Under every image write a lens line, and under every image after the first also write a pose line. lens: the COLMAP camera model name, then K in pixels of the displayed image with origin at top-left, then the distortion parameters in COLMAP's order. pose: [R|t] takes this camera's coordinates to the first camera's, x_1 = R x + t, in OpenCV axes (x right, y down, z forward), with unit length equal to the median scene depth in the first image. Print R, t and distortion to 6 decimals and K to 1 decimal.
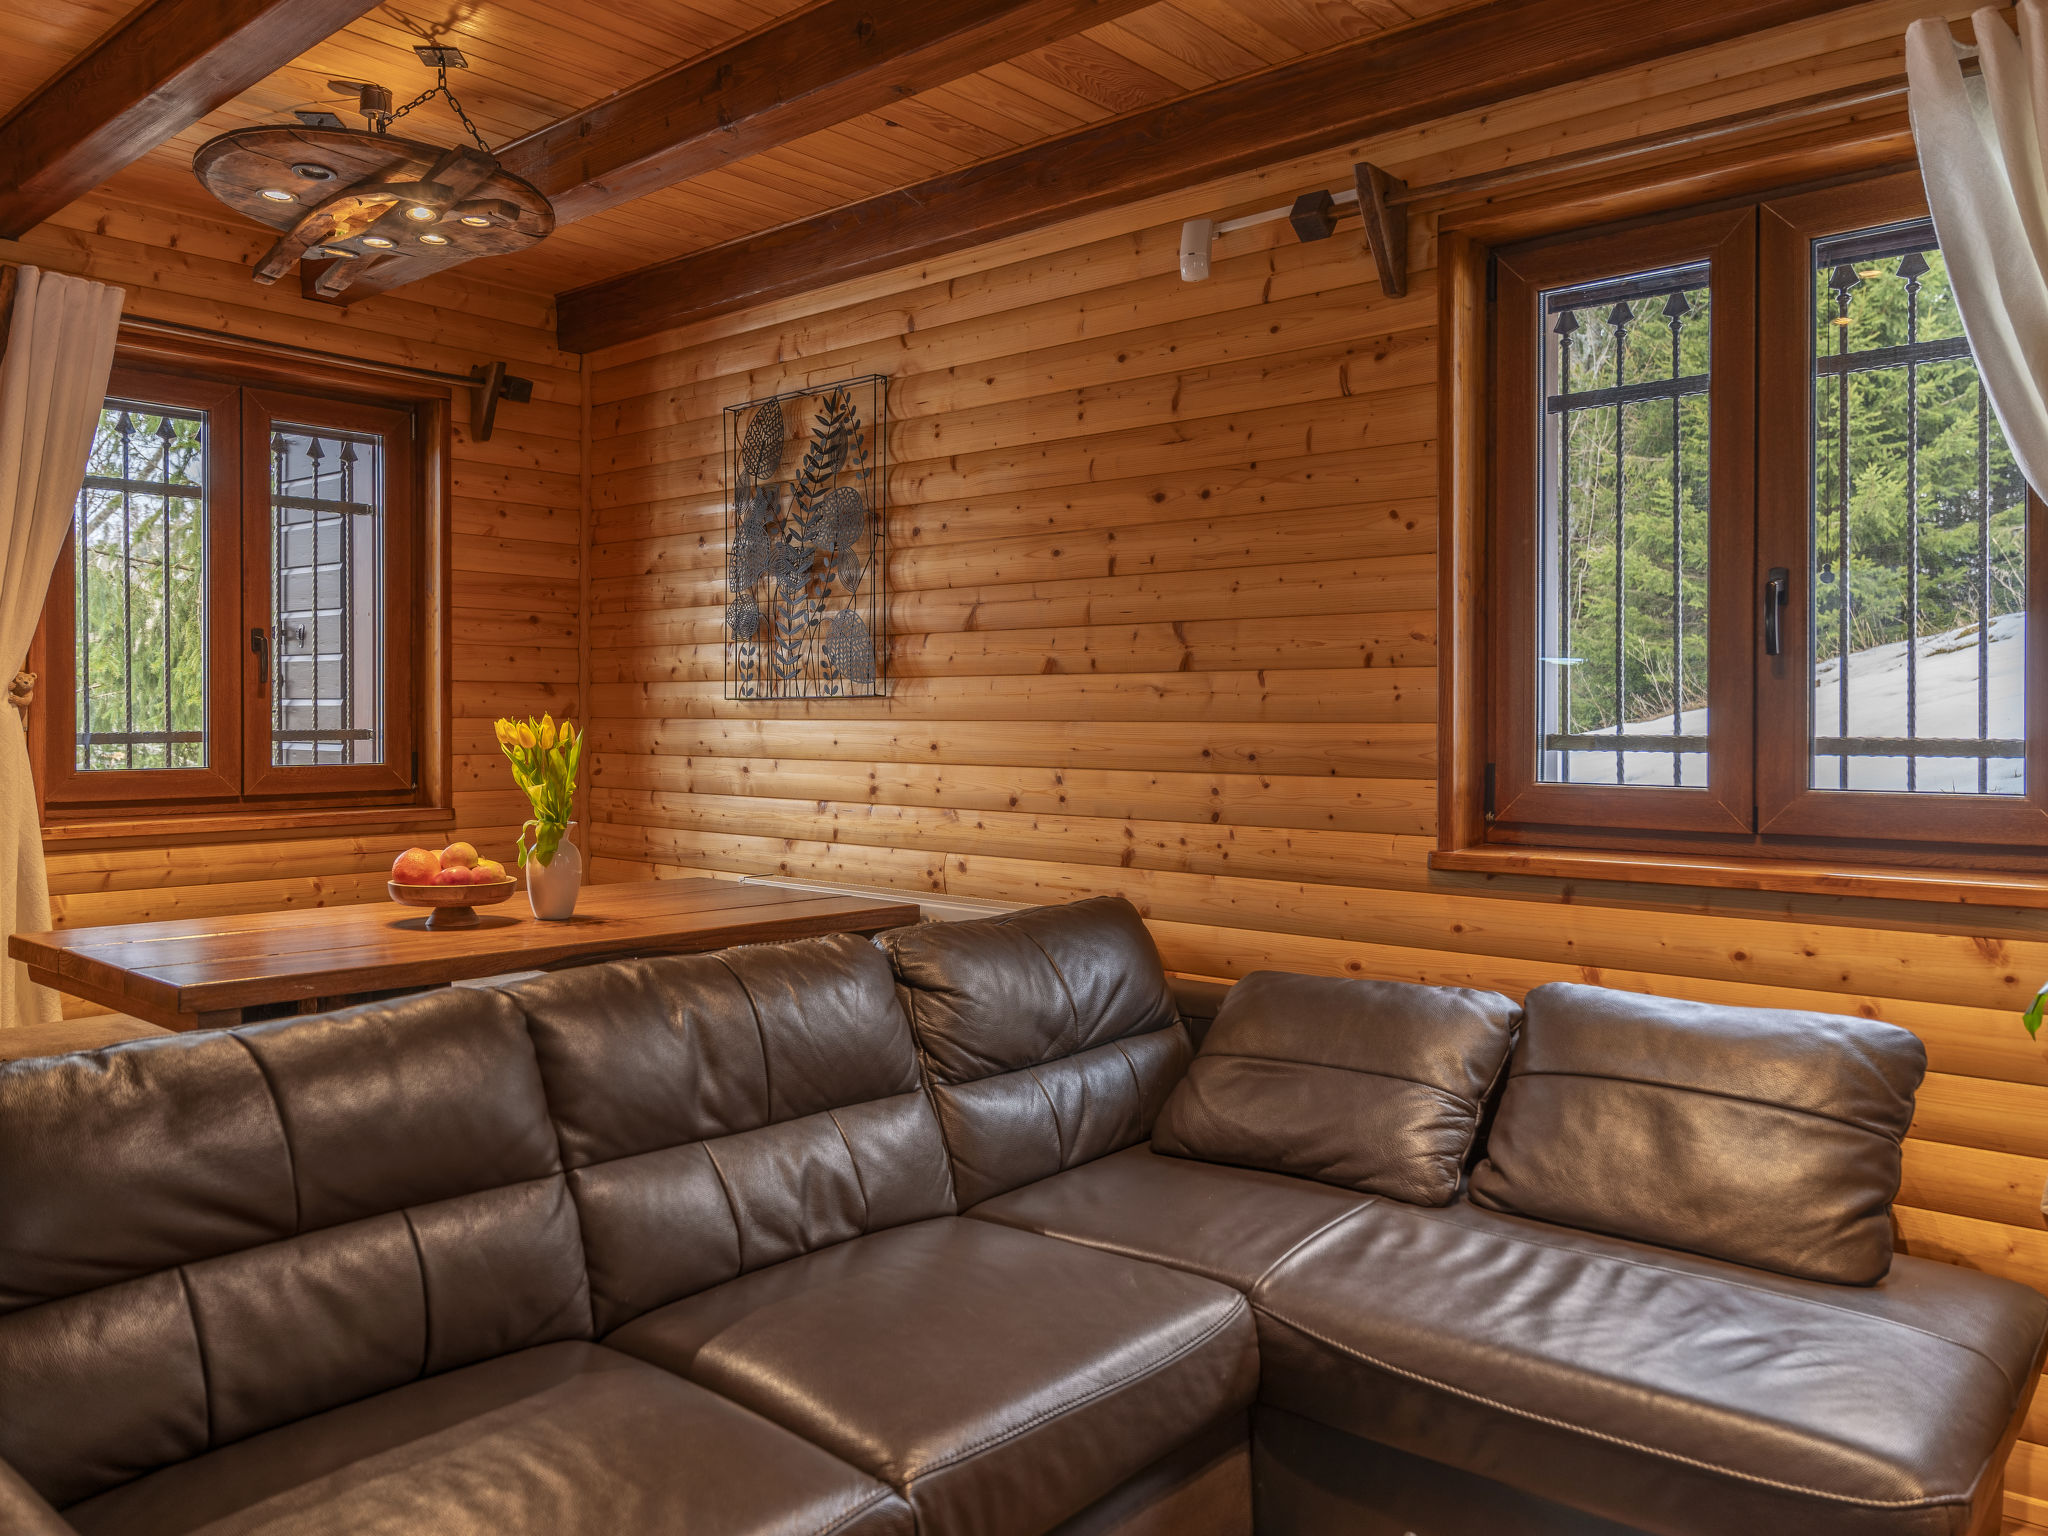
lens RADIAL K [[1556.3, 0, 1034.4], [0, 1556.3, 751.5], [0, 0, 1]] dist [-0.003649, -0.005784]
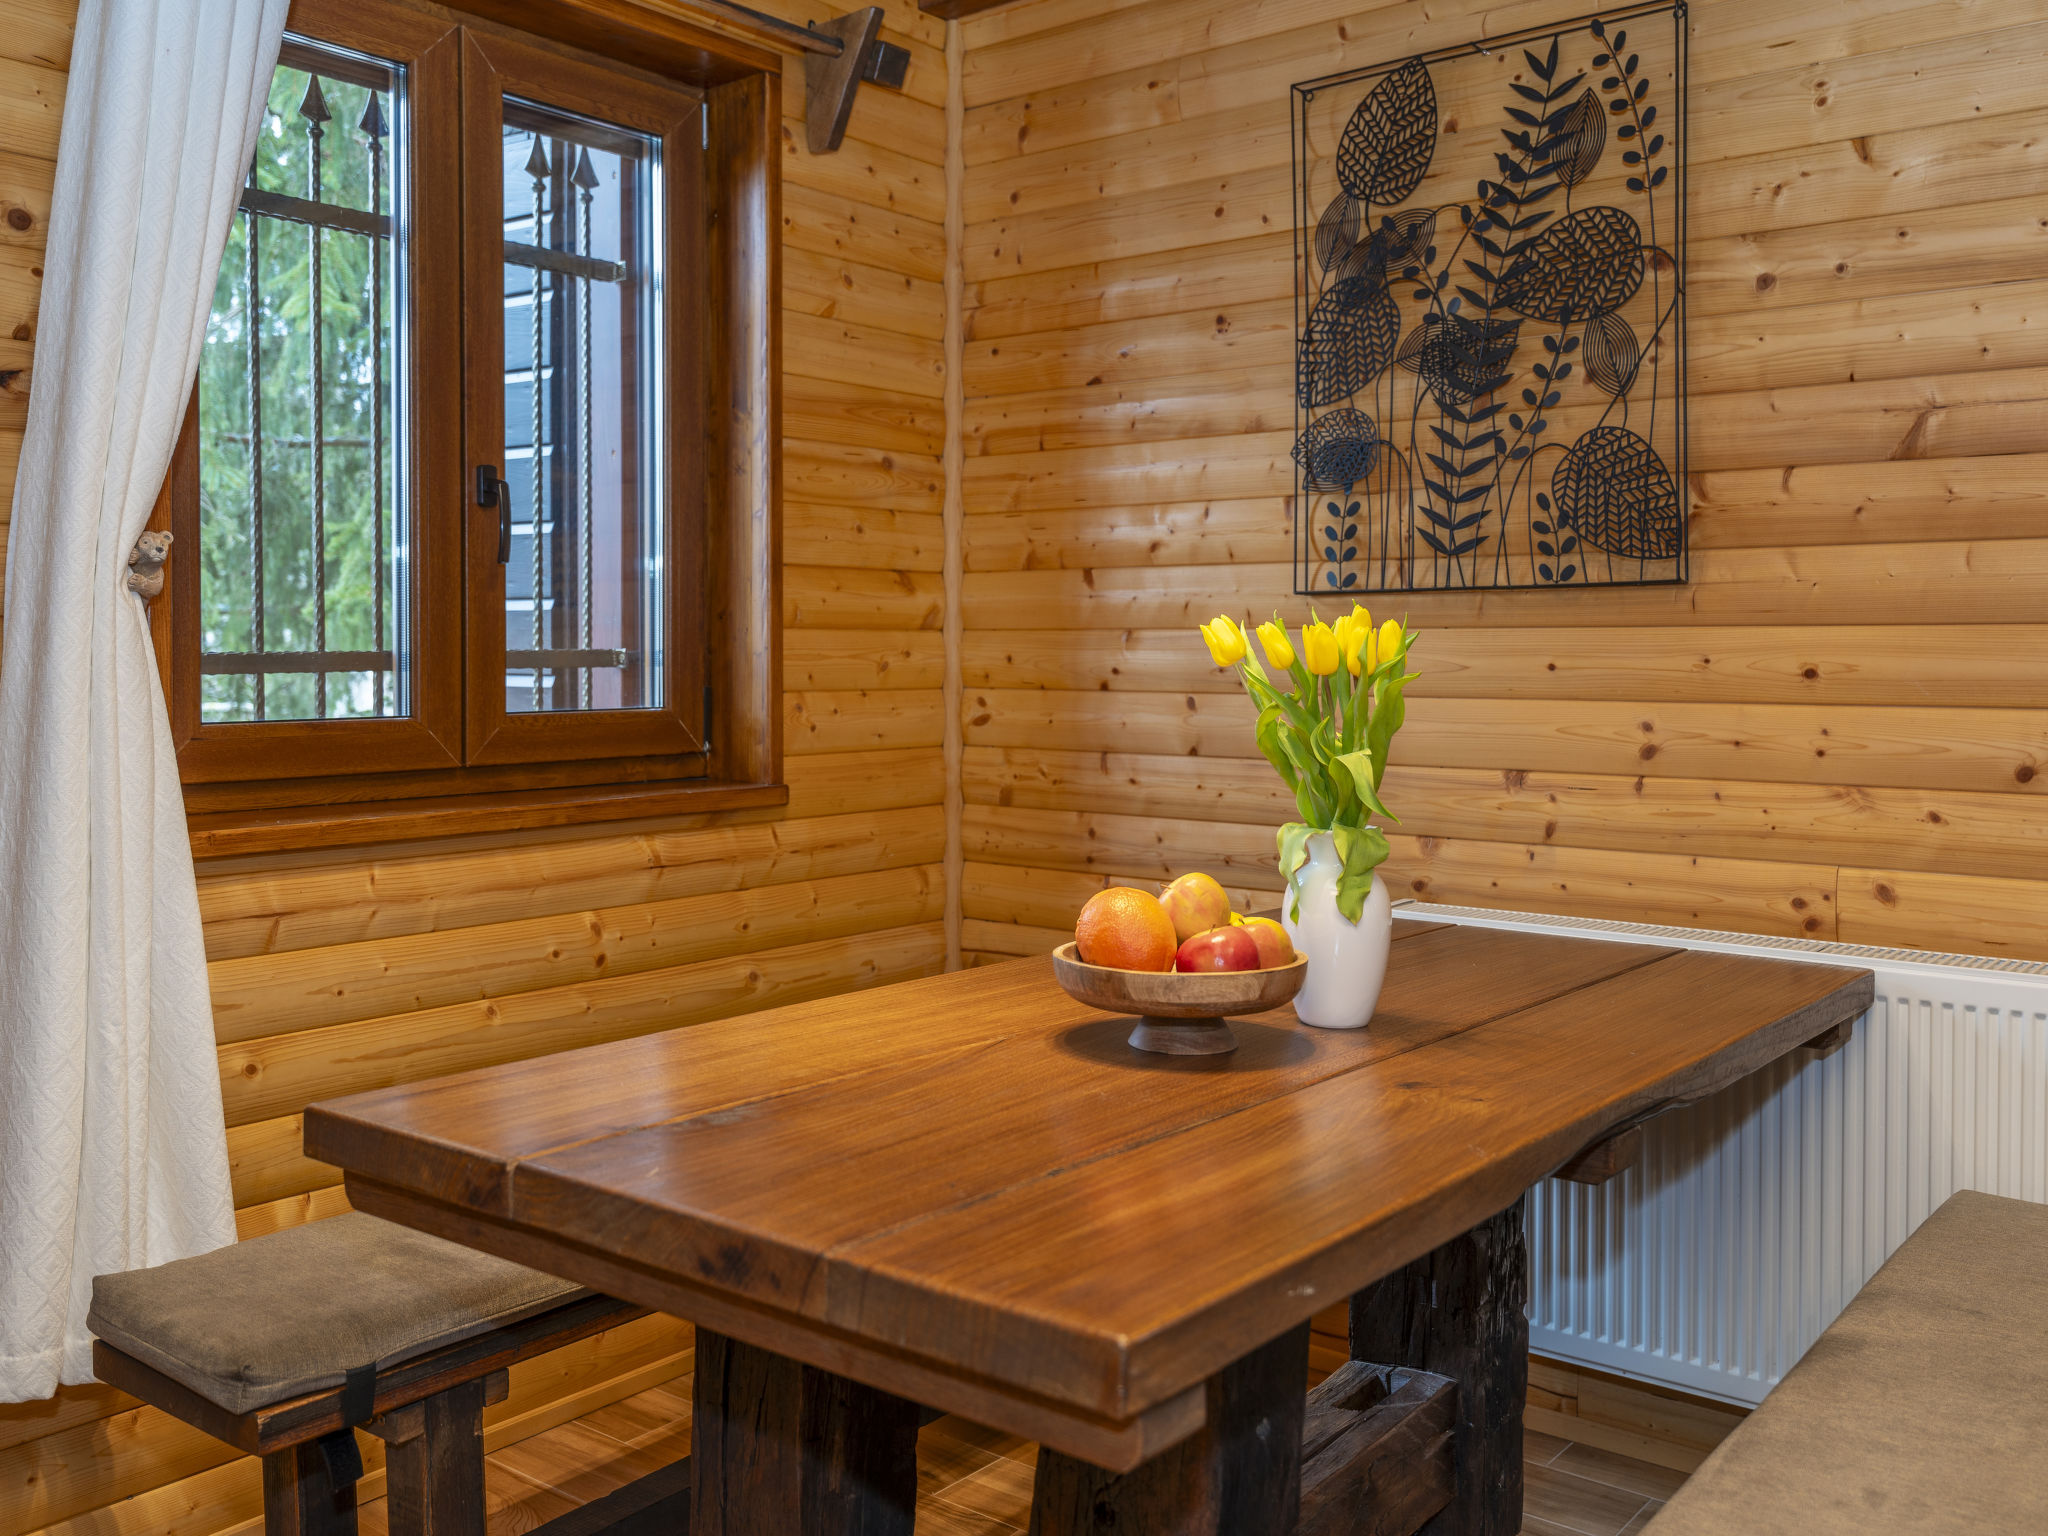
lens RADIAL K [[1828.1, 0, 1017.3], [0, 1828.1, 710.1], [0, 0, 1]] dist [0.002375, -0.048681]
pose [[0.999136, -0.003947, 0.041375, -0.337212], [0.003522, 0.999940, 0.010337, 0.002154], [-0.041413, -0.010182, 0.999090, 0.338060]]
